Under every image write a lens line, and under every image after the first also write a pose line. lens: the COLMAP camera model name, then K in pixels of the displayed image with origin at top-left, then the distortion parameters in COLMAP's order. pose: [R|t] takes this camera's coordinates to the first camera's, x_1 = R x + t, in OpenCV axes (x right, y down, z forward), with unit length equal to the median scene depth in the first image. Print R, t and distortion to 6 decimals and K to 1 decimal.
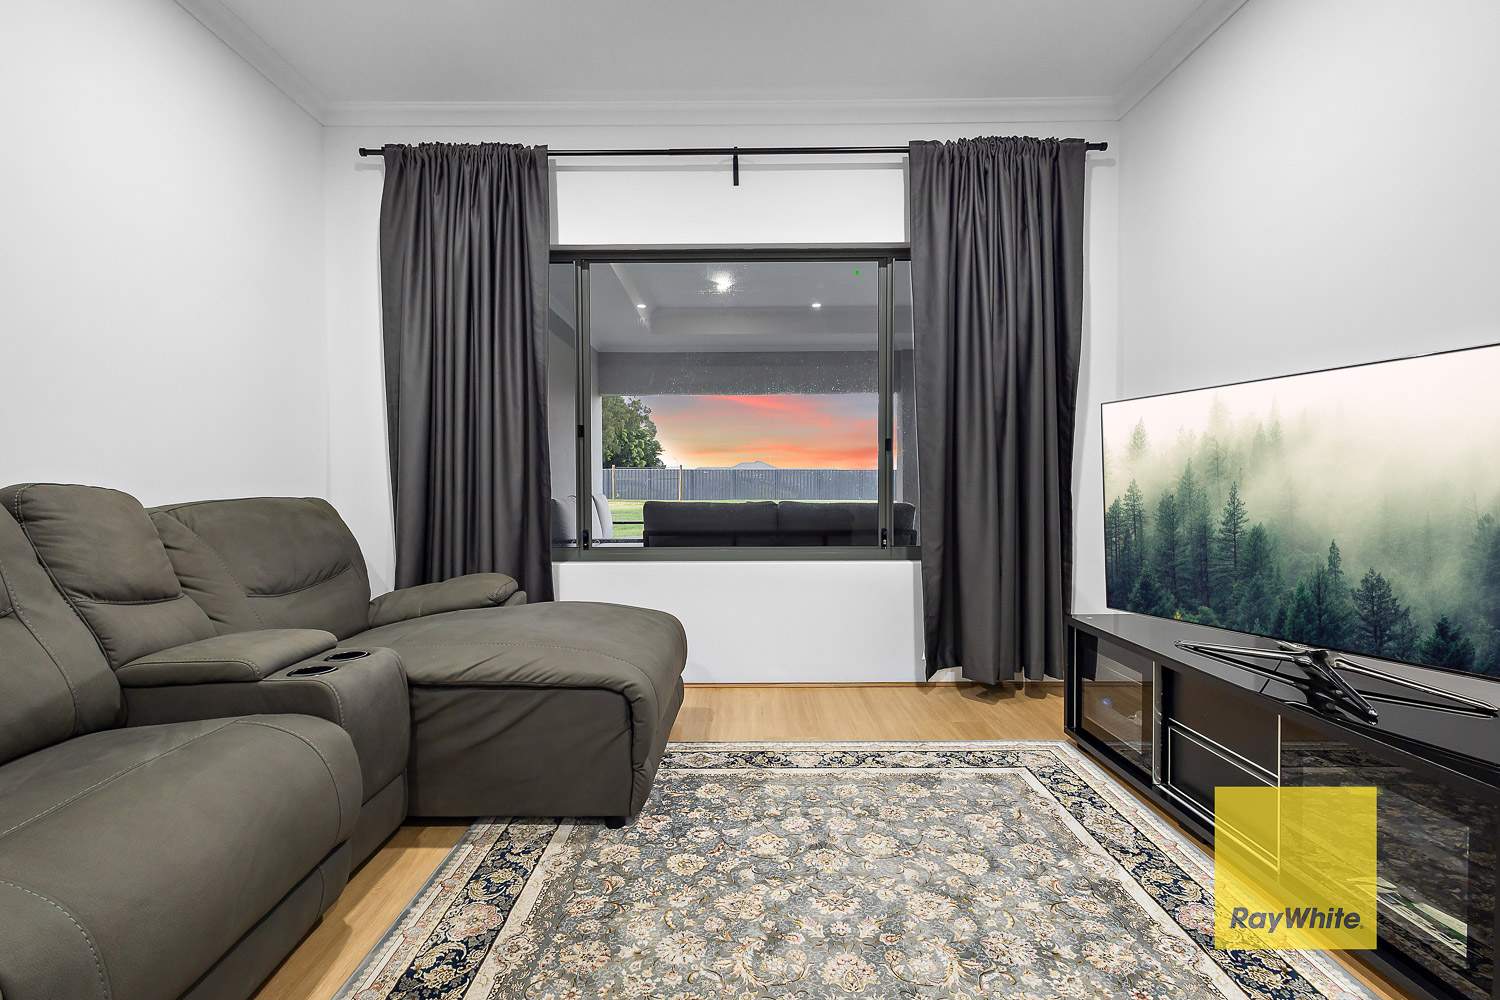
lens RADIAL K [[696.0, 0, 750.0], [0, 696.0, 500.0], [0, 0, 1]] dist [0.007783, 0.000006]
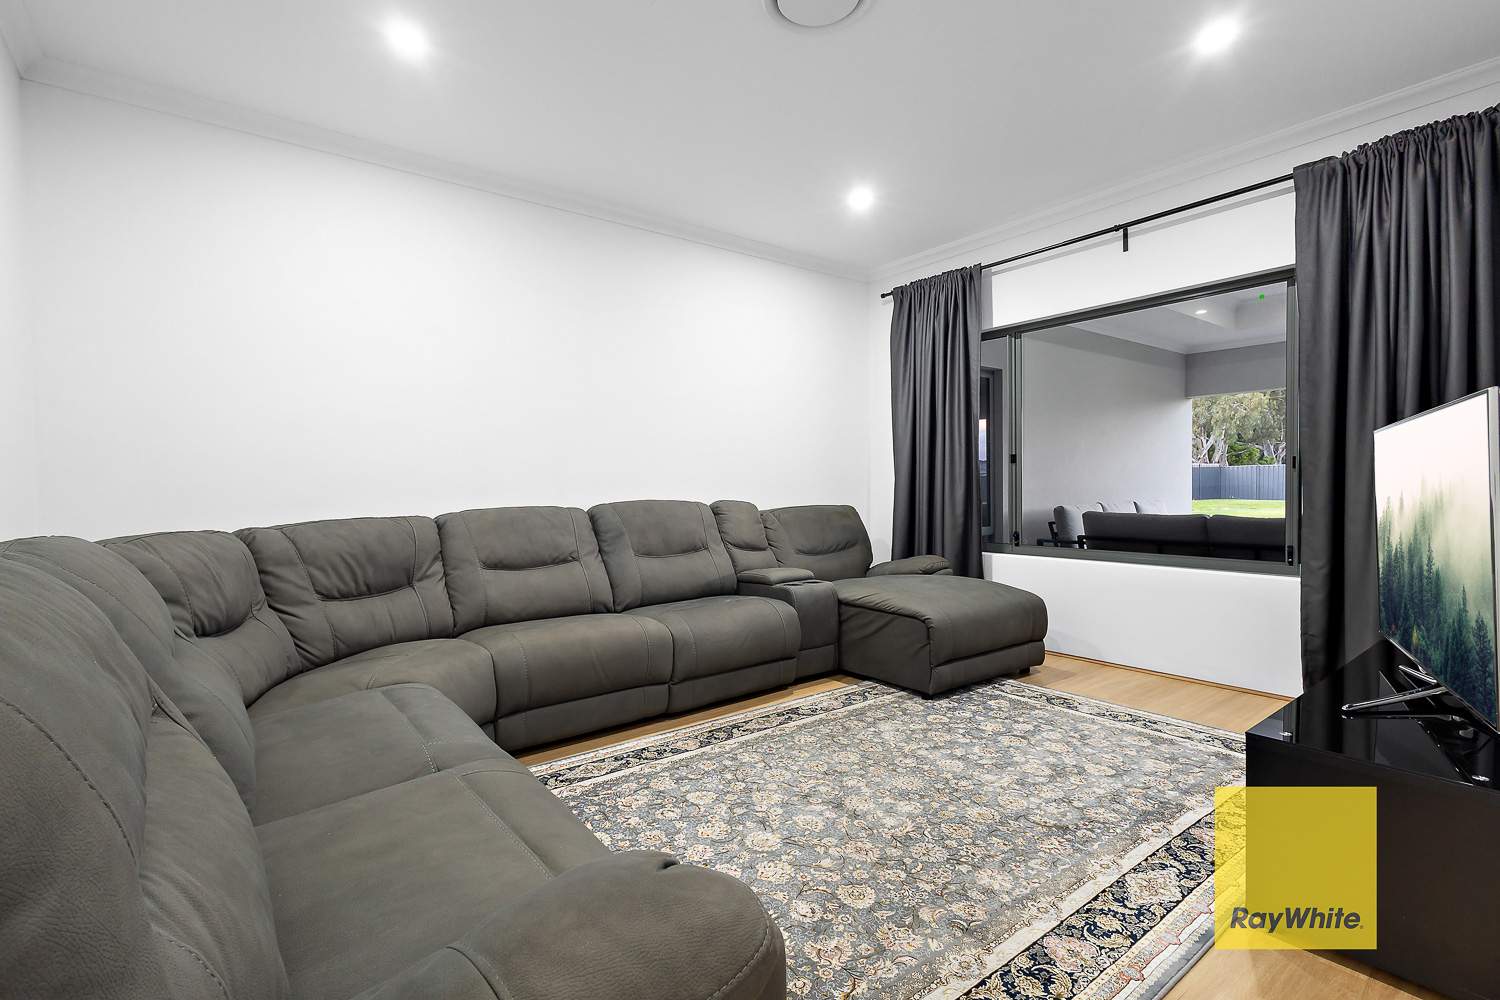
lens RADIAL K [[696.0, 0, 750.0], [0, 696.0, 500.0], [0, 0, 1]] dist [0.007783, 0.000006]
pose [[0.617973, 0.015499, -0.786047, 0.888914], [-0.012621, 0.999872, 0.009792, -0.042641], [0.786098, 0.003870, 0.618089, -0.423498]]
